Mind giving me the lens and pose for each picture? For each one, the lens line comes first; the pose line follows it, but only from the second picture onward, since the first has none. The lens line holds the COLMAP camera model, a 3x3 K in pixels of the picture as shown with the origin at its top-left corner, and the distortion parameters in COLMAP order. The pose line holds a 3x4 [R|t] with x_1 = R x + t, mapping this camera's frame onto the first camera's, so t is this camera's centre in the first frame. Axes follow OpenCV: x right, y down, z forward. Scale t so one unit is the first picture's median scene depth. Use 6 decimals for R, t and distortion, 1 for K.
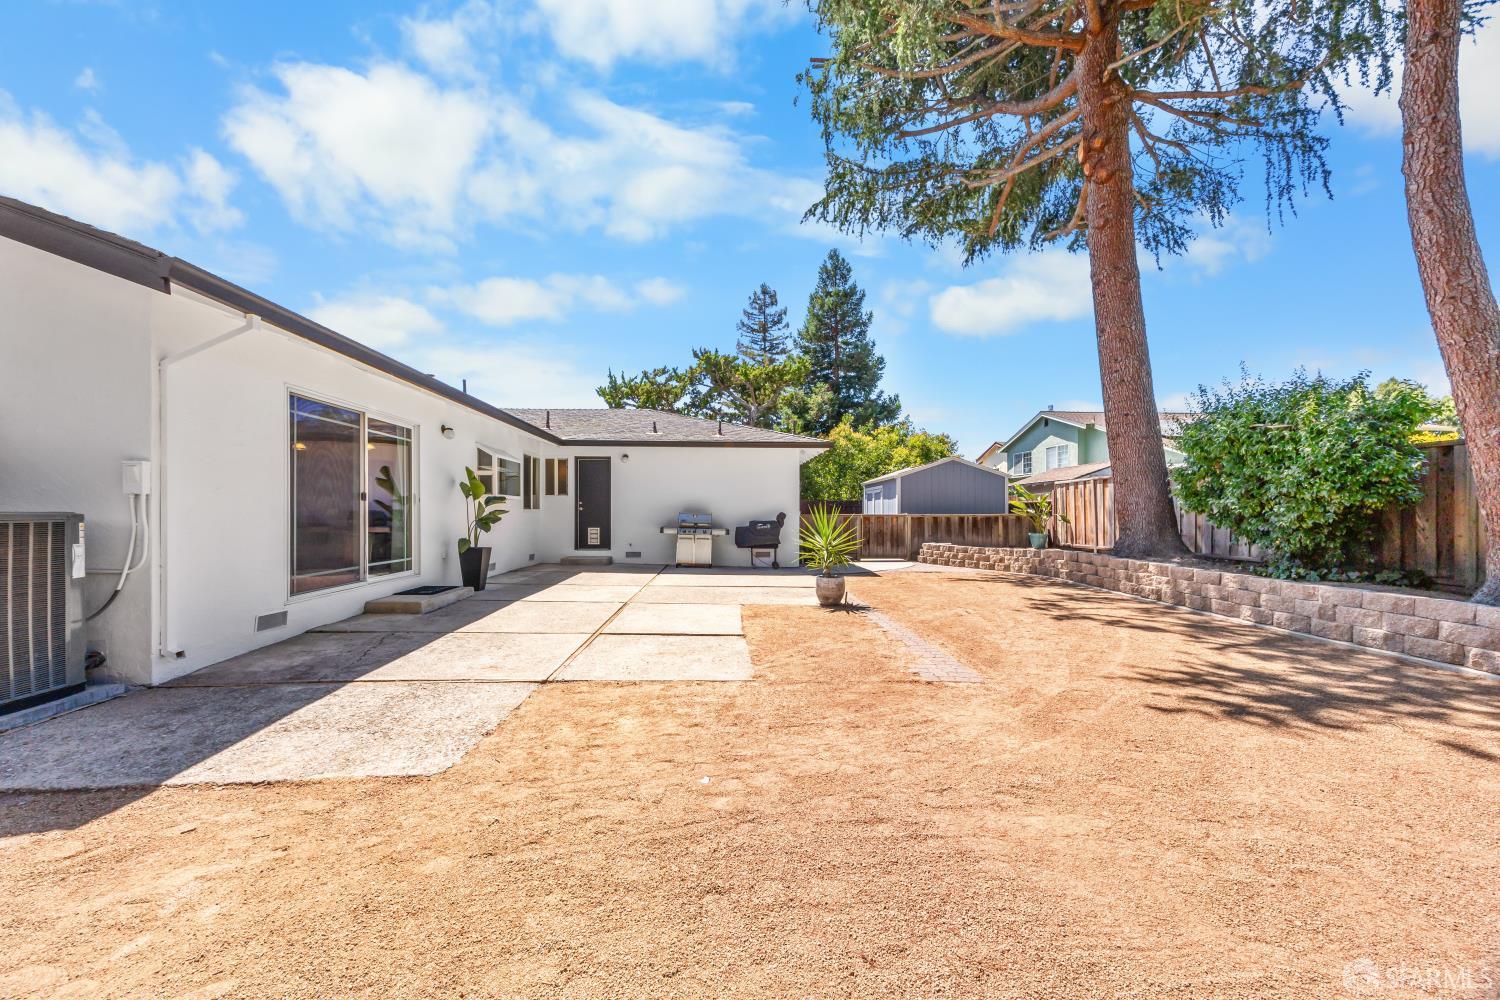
lens RADIAL K [[570.2, 0, 744.5], [0, 570.2, 506.1], [0, 0, 1]] dist [-0.003408, 0.000160]
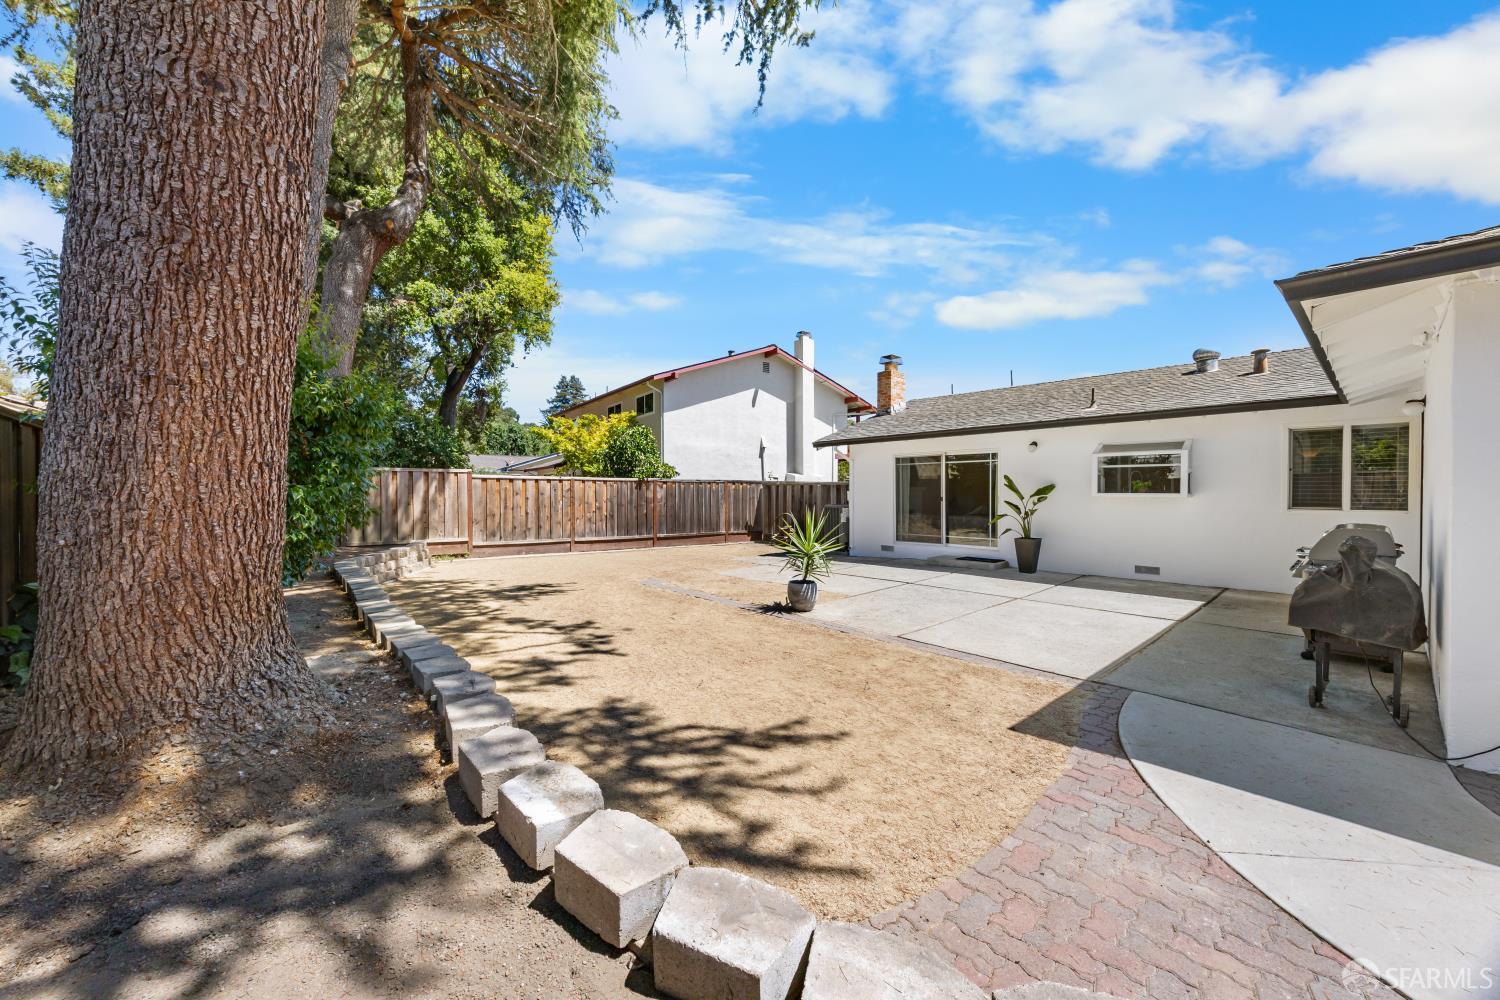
lens RADIAL K [[570.2, 0, 744.5], [0, 570.2, 506.1], [0, 0, 1]] dist [-0.003408, 0.000160]
pose [[-0.781467, 0.015955, -0.623742, 0.512460], [0.008547, 0.999853, 0.014867, -0.013351], [0.623887, 0.006287, -0.781489, 1.044133]]
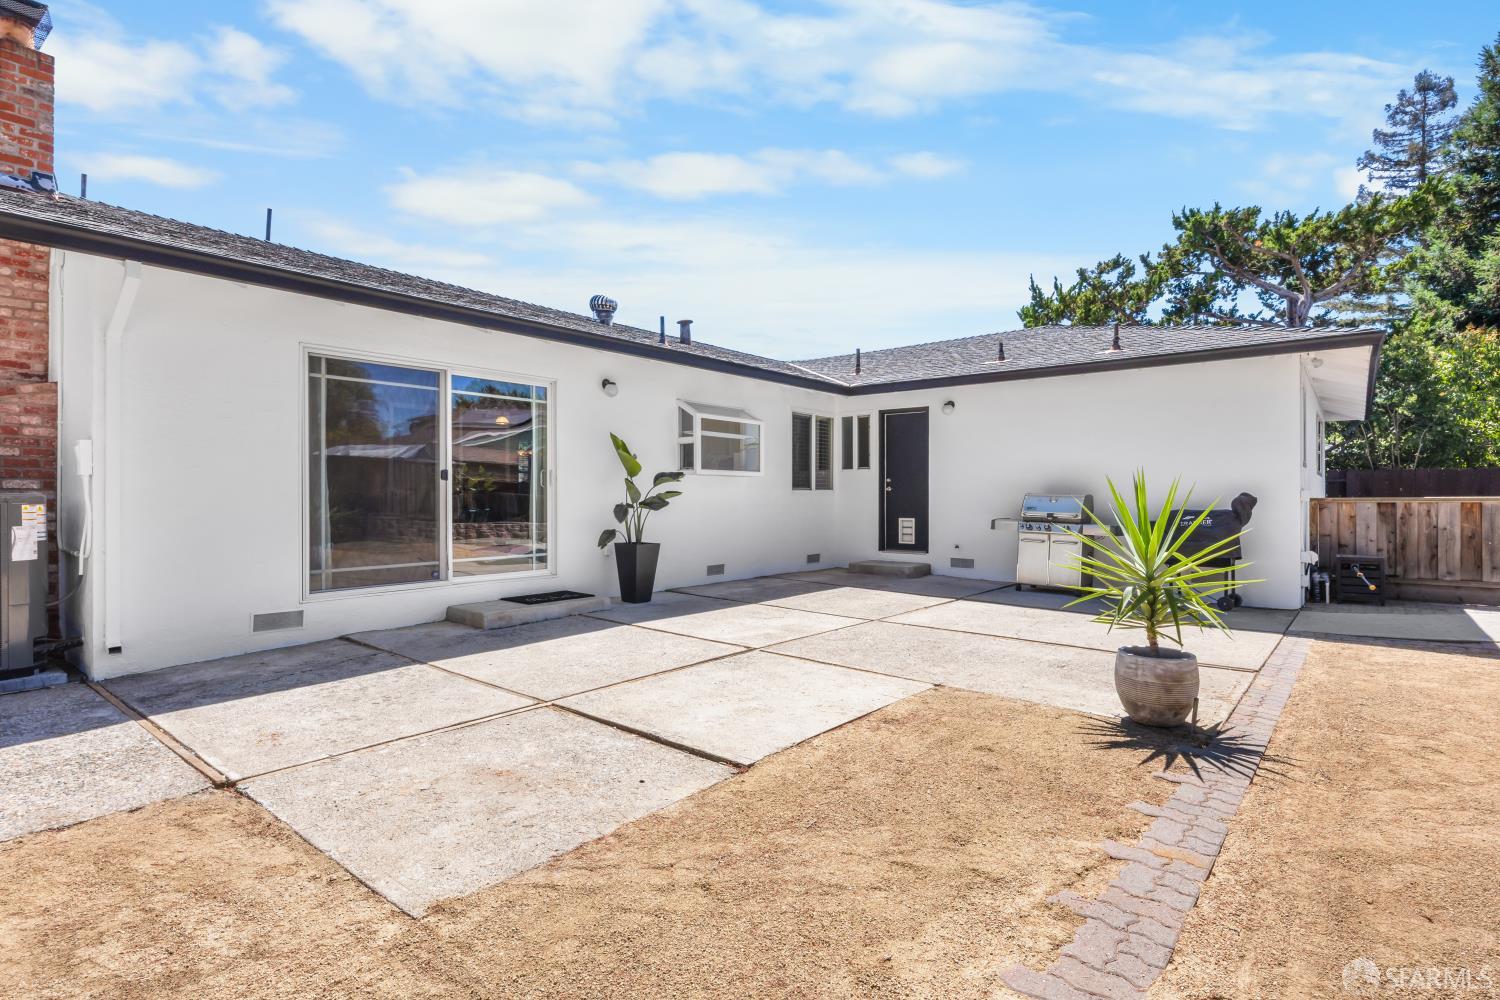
lens RADIAL K [[742.3, 0, 751.7], [0, 742.3, 494.0], [0, 0, 1]] dist [-0.004148, -0.000306]
pose [[0.739893, -0.003103, -0.672718, 0.179839], [0.008819, 0.999948, 0.005086, 0.004603], [0.672667, -0.009696, 0.739882, 0.263890]]
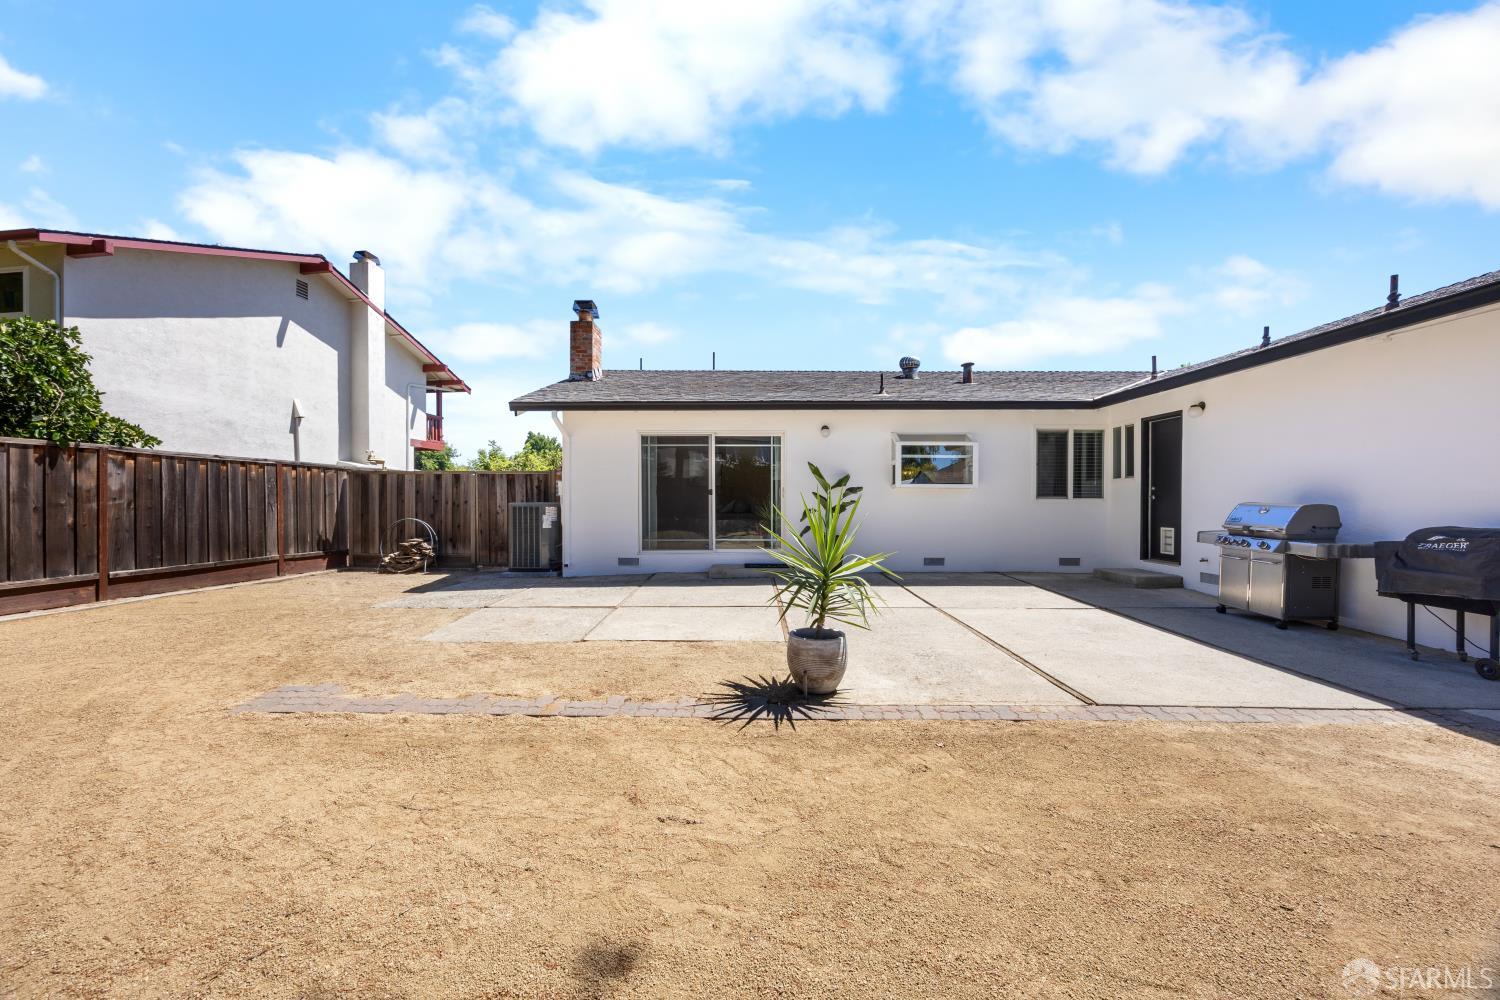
lens RADIAL K [[570.2, 0, 744.5], [0, 570.2, 506.1], [0, 0, 1]] dist [-0.003408, 0.000160]
pose [[-0.057403, 0.006439, -0.998330, 0.396200], [0.010828, 0.999924, 0.005827, 0.005919], [0.998292, -0.010475, -0.057468, 0.593186]]
